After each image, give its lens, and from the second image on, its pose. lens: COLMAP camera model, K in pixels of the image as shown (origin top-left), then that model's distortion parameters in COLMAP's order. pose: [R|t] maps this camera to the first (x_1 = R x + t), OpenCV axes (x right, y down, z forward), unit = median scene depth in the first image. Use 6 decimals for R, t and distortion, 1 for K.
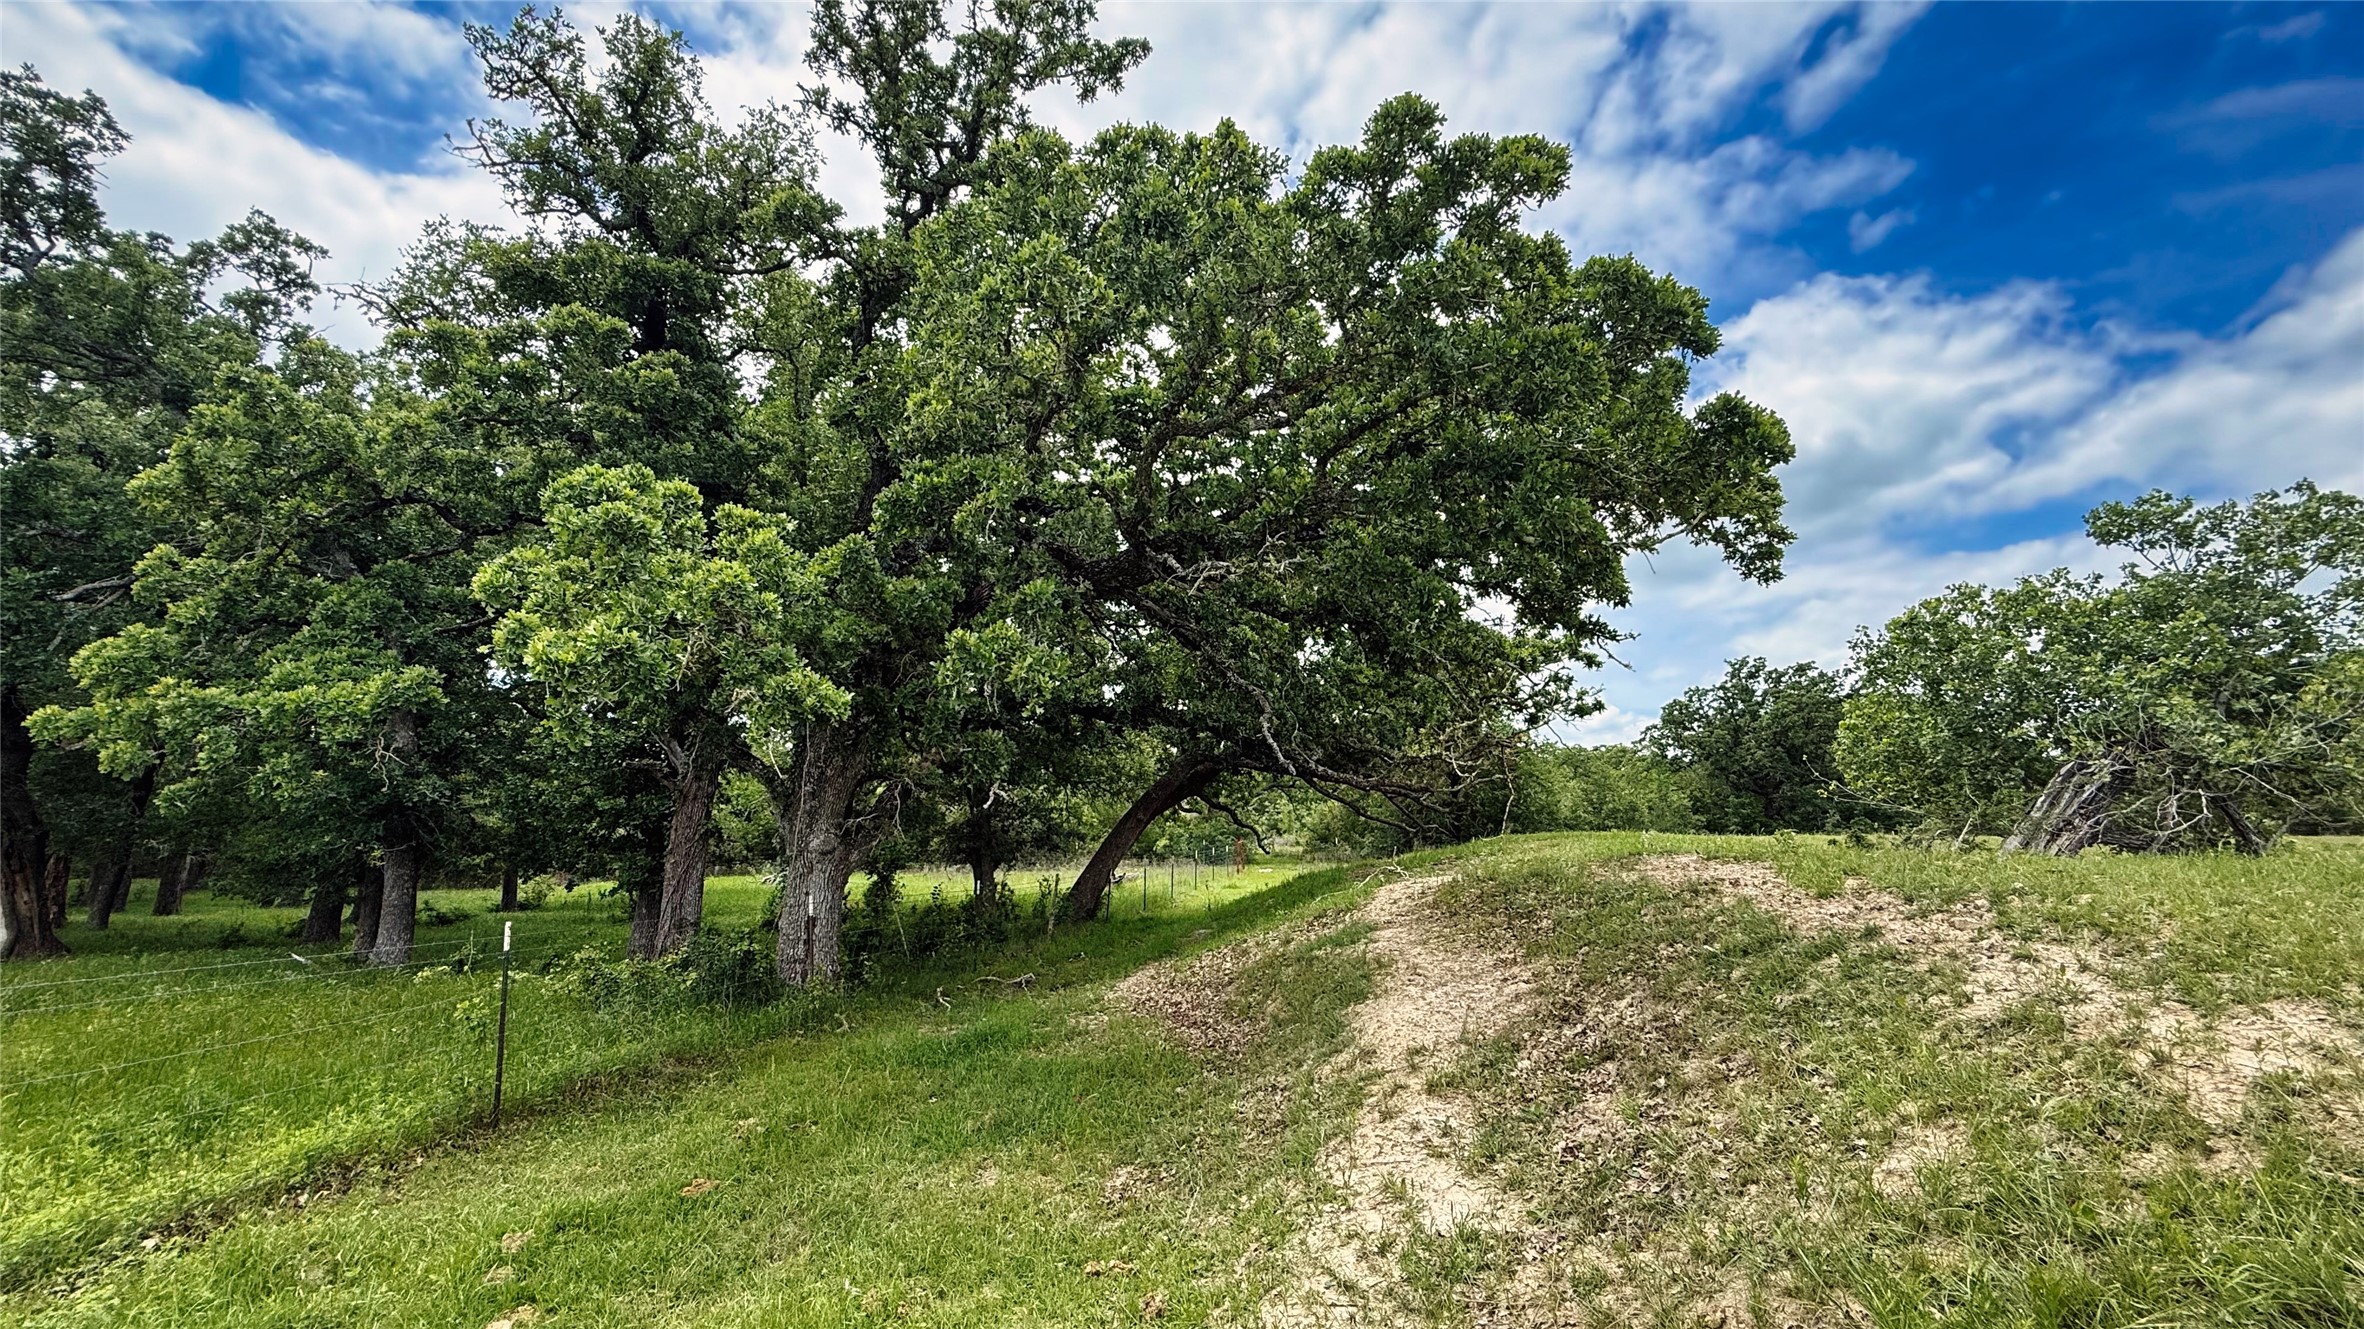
lens RADIAL K [[936.6, 0, 1179.2], [0, 936.6, 660.8], [0, 0, 1]] dist [0.004002, -0.001911]
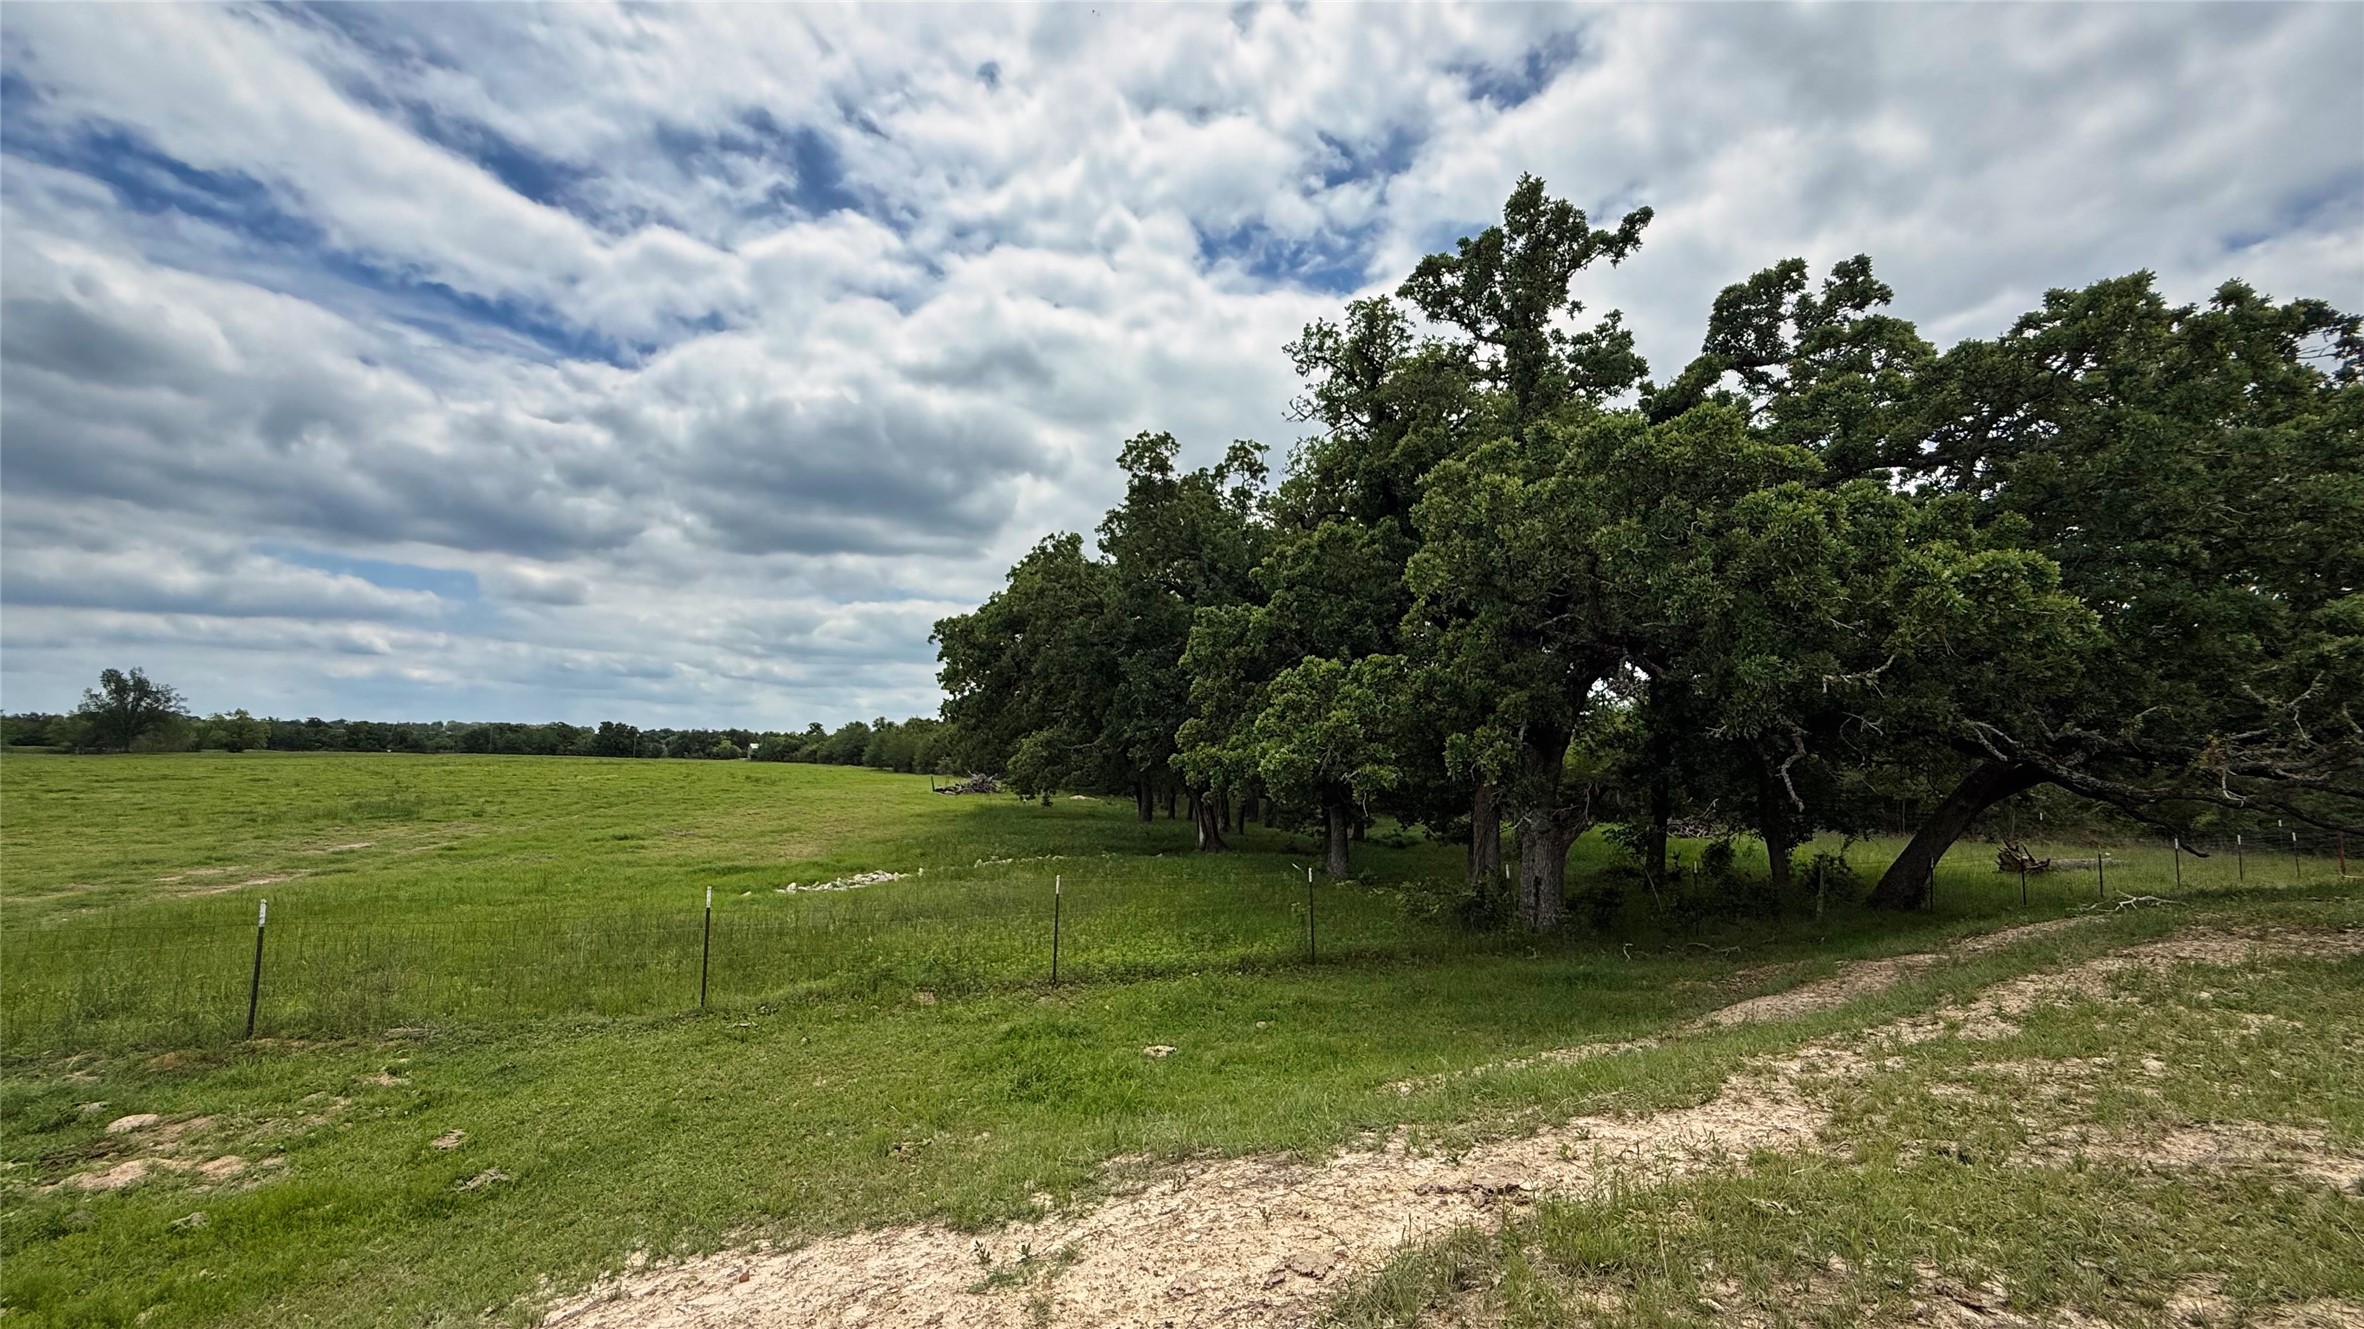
lens RADIAL K [[936.6, 0, 1195.6], [0, 936.6, 663.5], [0, 0, 1]] dist [0.004002, -0.001911]
pose [[0.608087, -0.066574, -0.791074, 0.424182], [0.119421, 0.992809, 0.008245, -0.115335], [0.784837, -0.099485, 0.611665, -0.221374]]
